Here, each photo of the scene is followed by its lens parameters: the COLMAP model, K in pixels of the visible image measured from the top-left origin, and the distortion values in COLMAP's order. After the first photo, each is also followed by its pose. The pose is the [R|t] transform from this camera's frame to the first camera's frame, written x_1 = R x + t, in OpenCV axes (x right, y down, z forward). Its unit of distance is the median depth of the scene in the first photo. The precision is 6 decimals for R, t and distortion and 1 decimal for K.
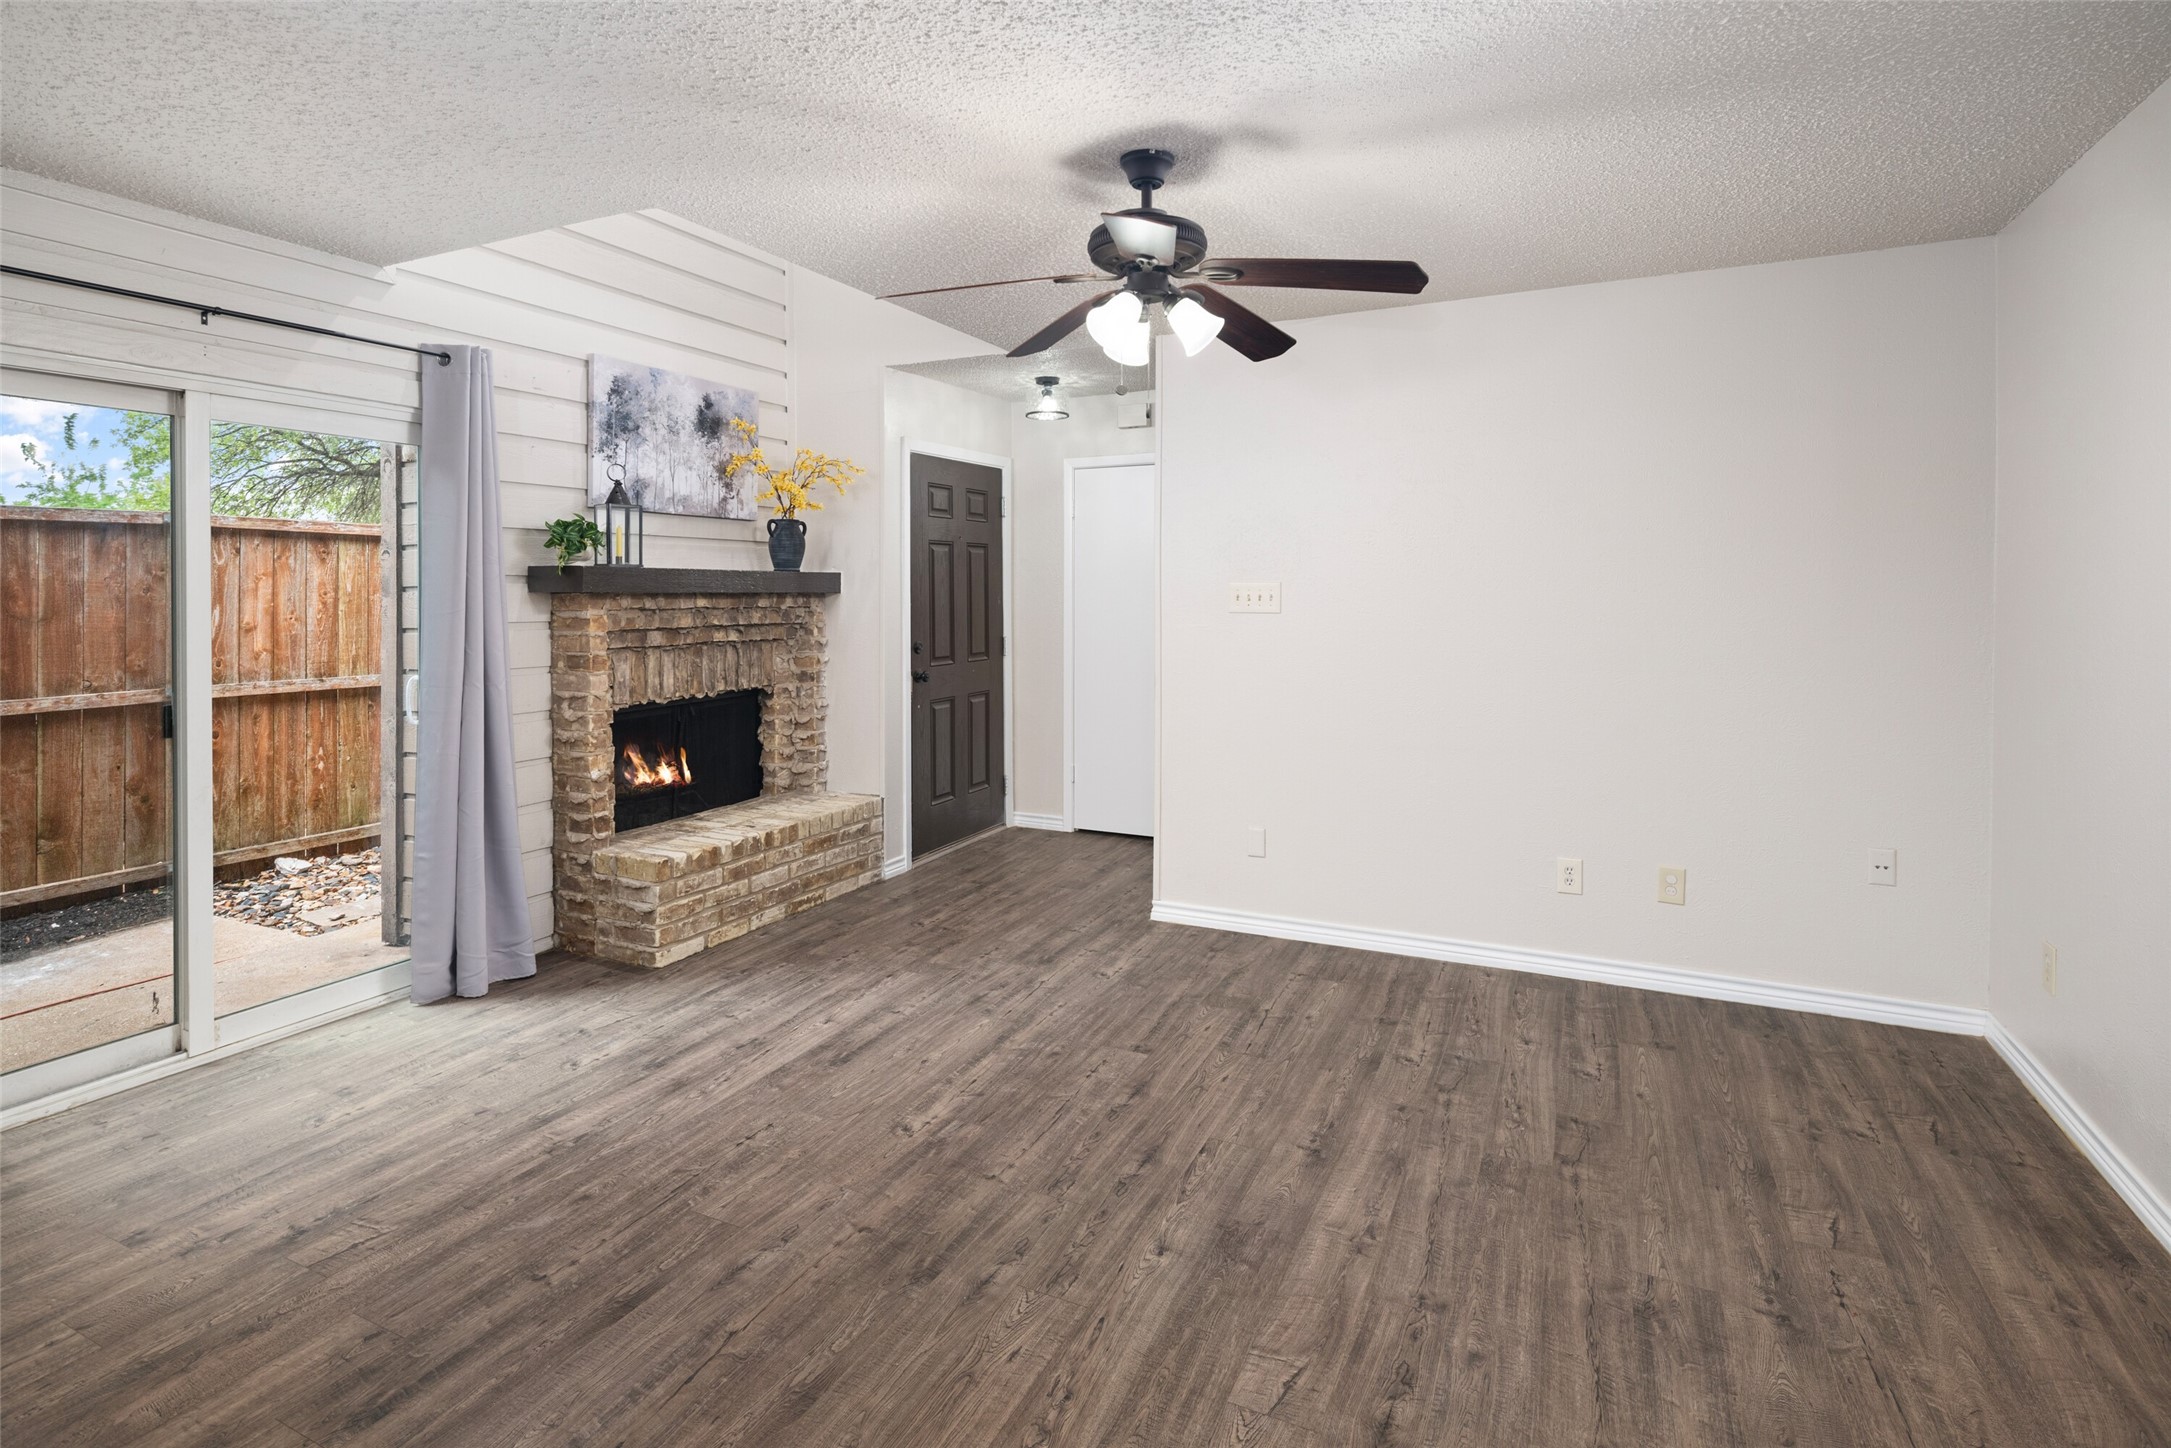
lens RADIAL K [[1072.5, 0, 1095.8], [0, 1072.5, 606.0], [0, 0, 1]] dist [0.000689, -0.000297]
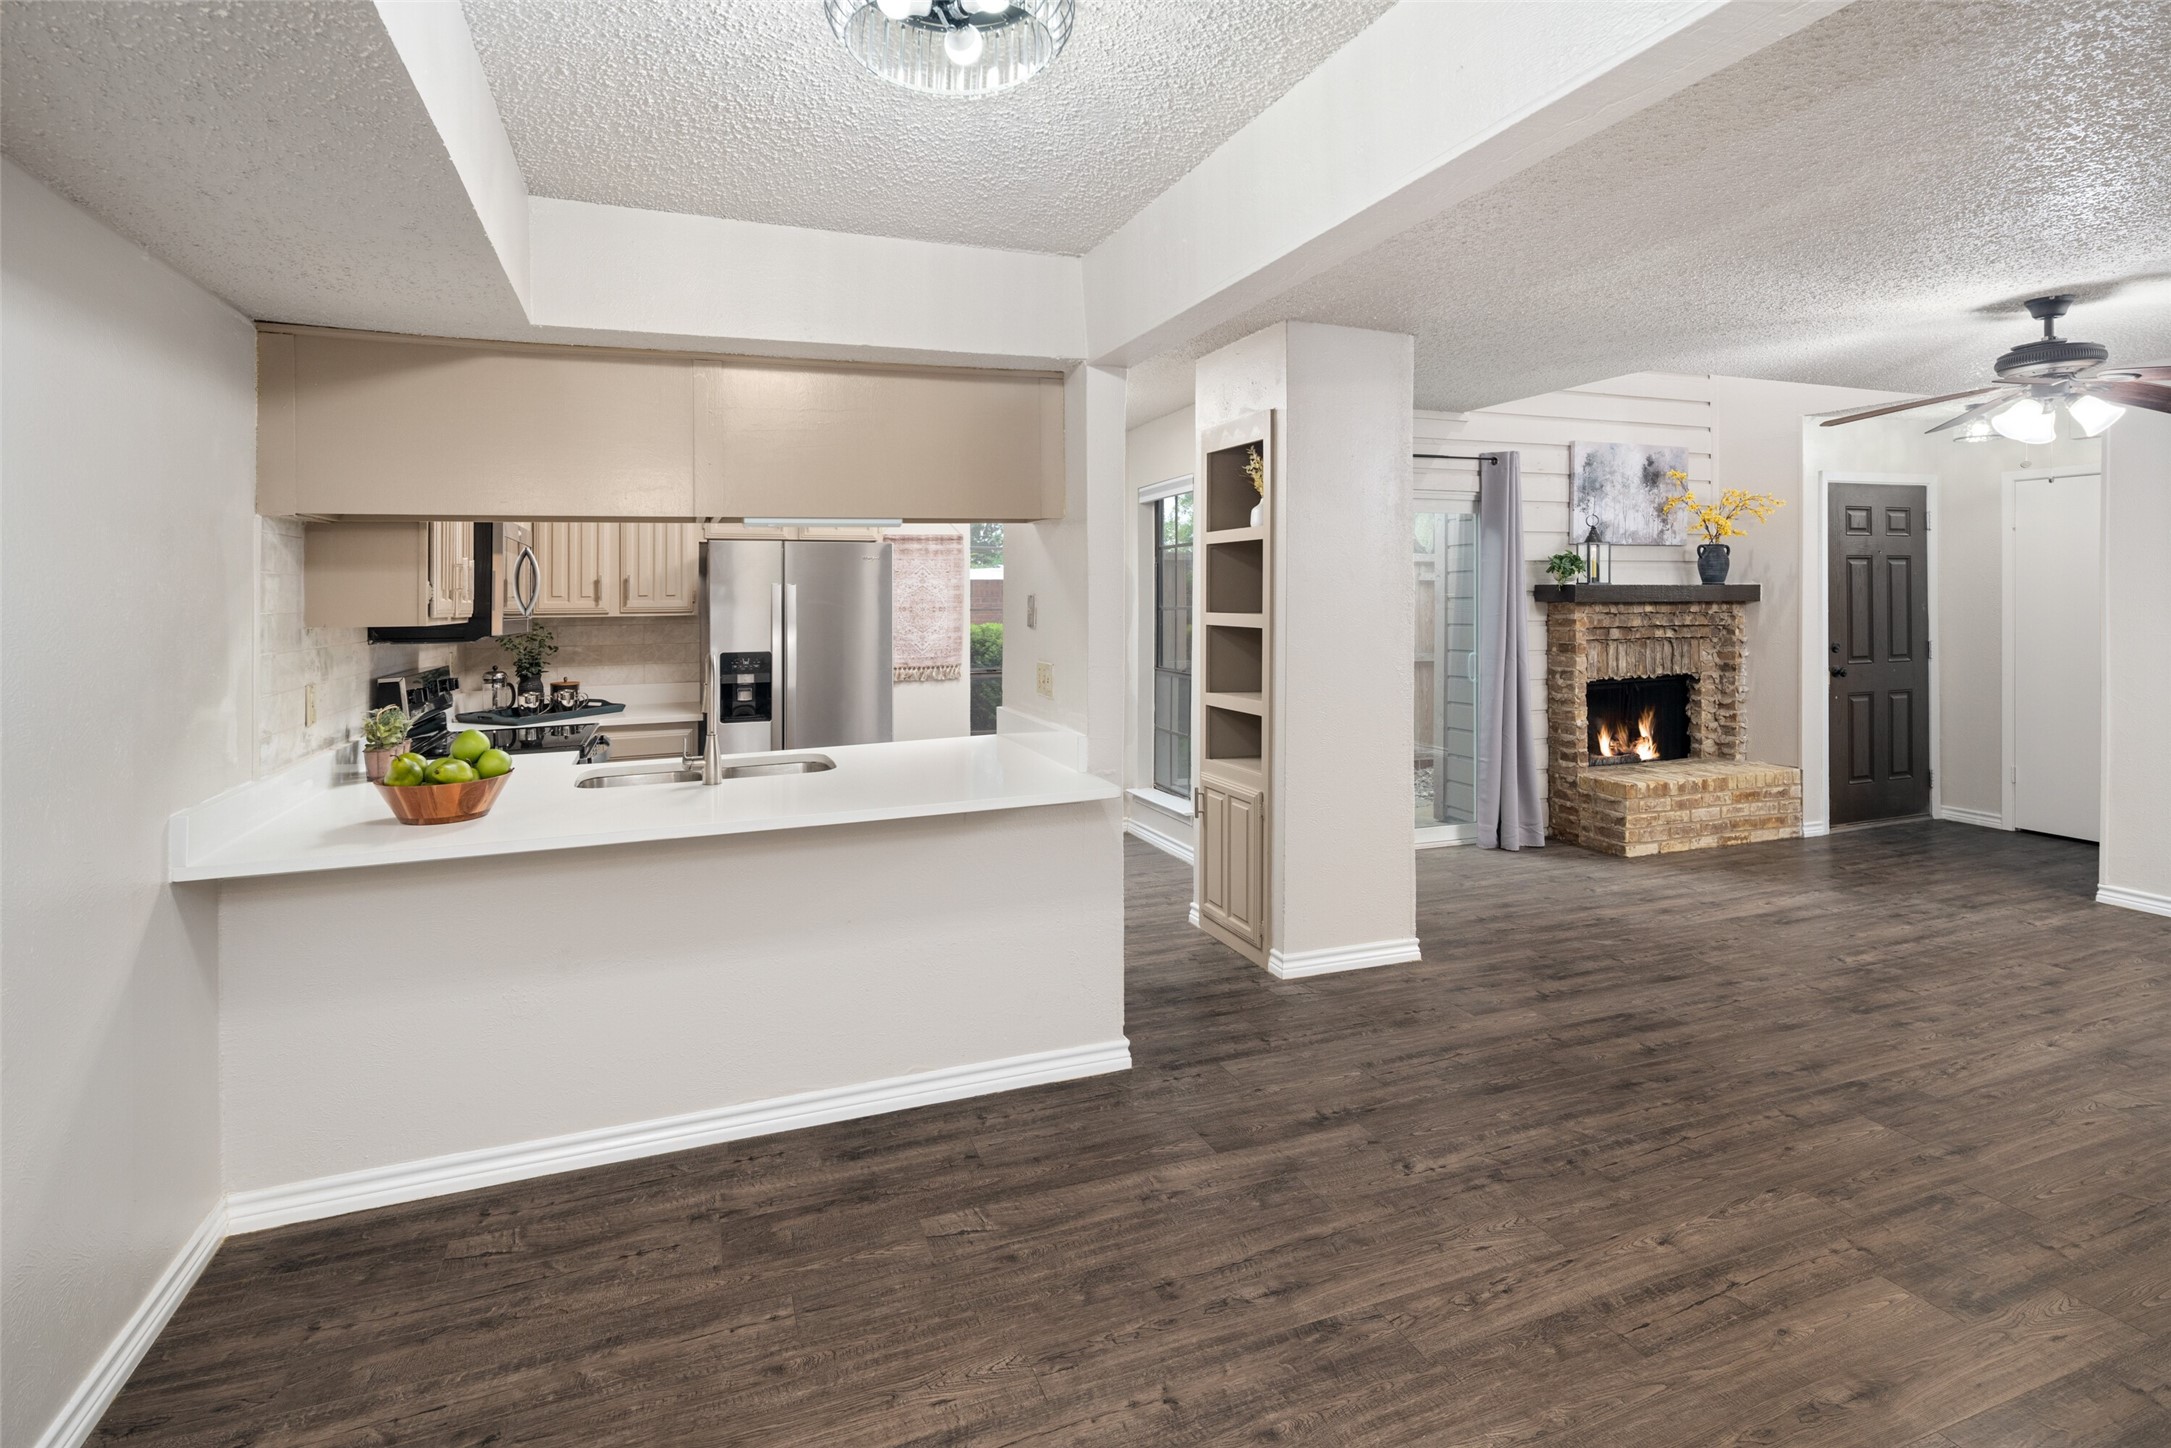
lens RADIAL K [[1080.2, 0, 1074.0], [0, 1080.2, 595.3], [0, 0, 1]] dist [0.009389, -0.006528]
pose [[0.724525, -0.000996, -0.689248, 0.075044], [-0.005032, 0.999965, -0.006734, -0.009456], [0.689231, 0.008348, 0.724494, -0.679801]]
